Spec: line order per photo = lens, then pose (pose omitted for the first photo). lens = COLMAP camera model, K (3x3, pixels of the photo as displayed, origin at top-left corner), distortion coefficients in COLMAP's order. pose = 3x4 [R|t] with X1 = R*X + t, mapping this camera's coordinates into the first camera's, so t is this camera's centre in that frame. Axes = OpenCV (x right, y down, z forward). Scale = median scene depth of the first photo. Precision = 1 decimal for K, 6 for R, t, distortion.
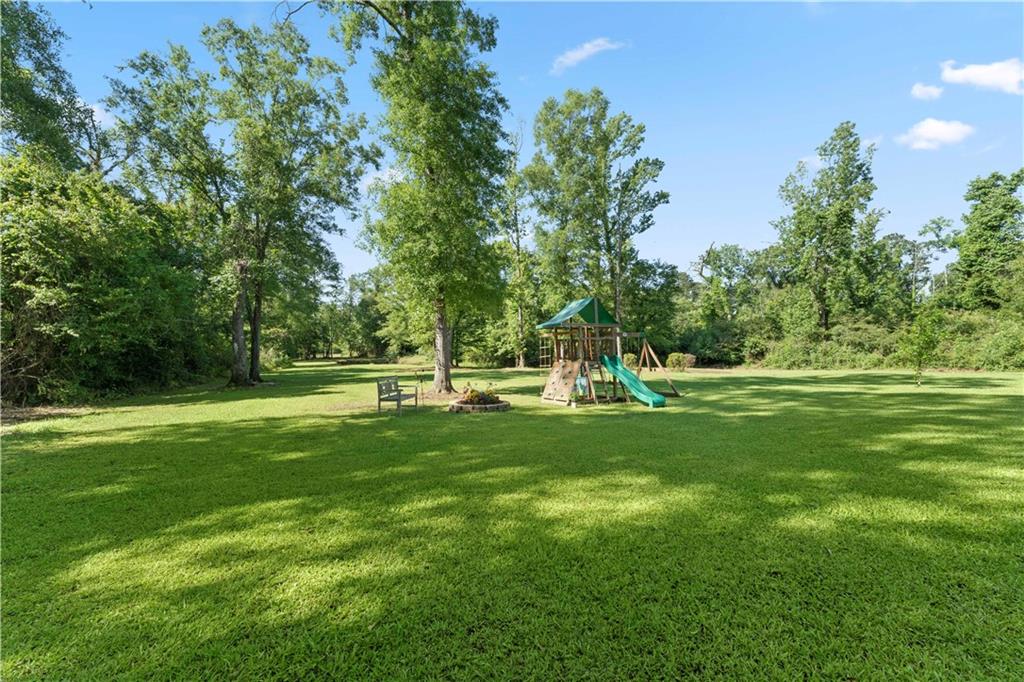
lens RADIAL K [[411.0, 0, 509.9], [0, 411.0, 328.5], [0, 0, 1]] dist [0.000145, 0.000010]
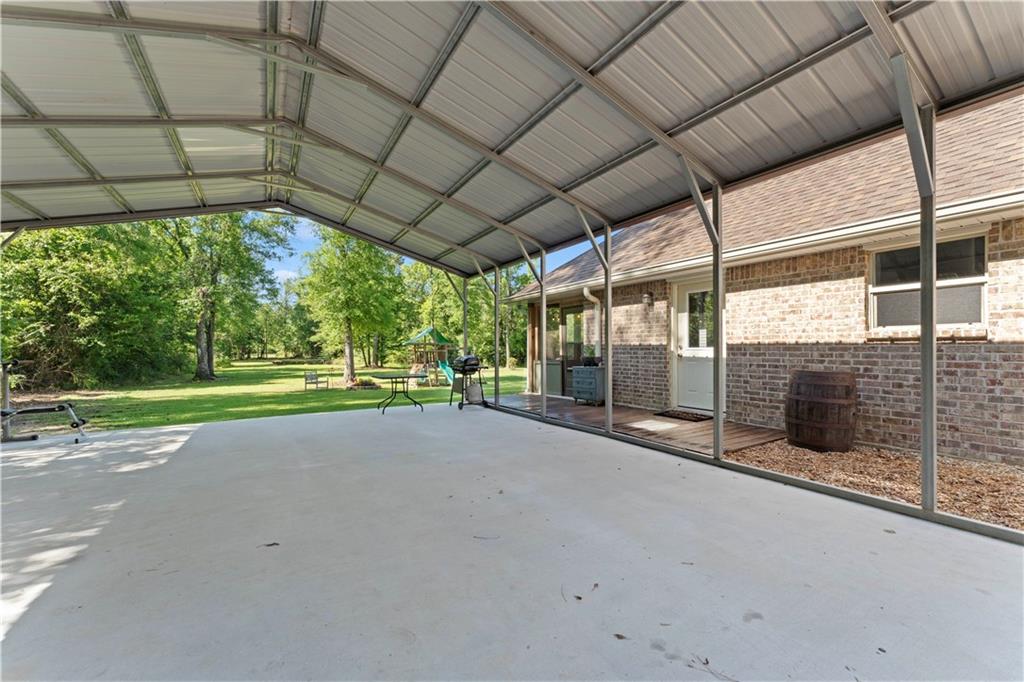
lens RADIAL K [[410.2, 0, 512.0], [0, 410.2, 341.0], [0, 0, 1]] dist [0.000727, 0.000059]
pose [[0.990699, 0.013174, 0.135435, 0.087448], [-0.016878, 0.999513, 0.026236, -0.020987], [-0.135023, -0.028278, 0.990439, -0.238929]]
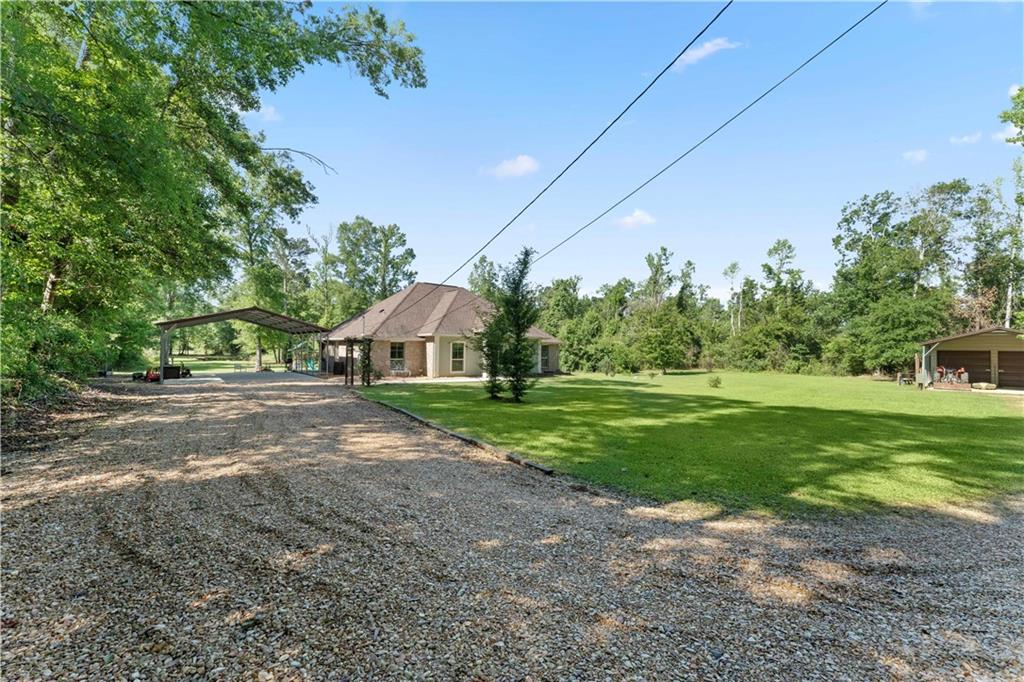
lens RADIAL K [[410.2, 0, 512.0], [0, 410.2, 341.0], [0, 0, 1]] dist [0.000727, 0.000059]
pose [[0.957907, 0.037929, 0.284560, 0.265383], [-0.045345, 0.998781, 0.019514, -0.071306], [-0.283473, -0.031596, 0.958459, -0.851410]]
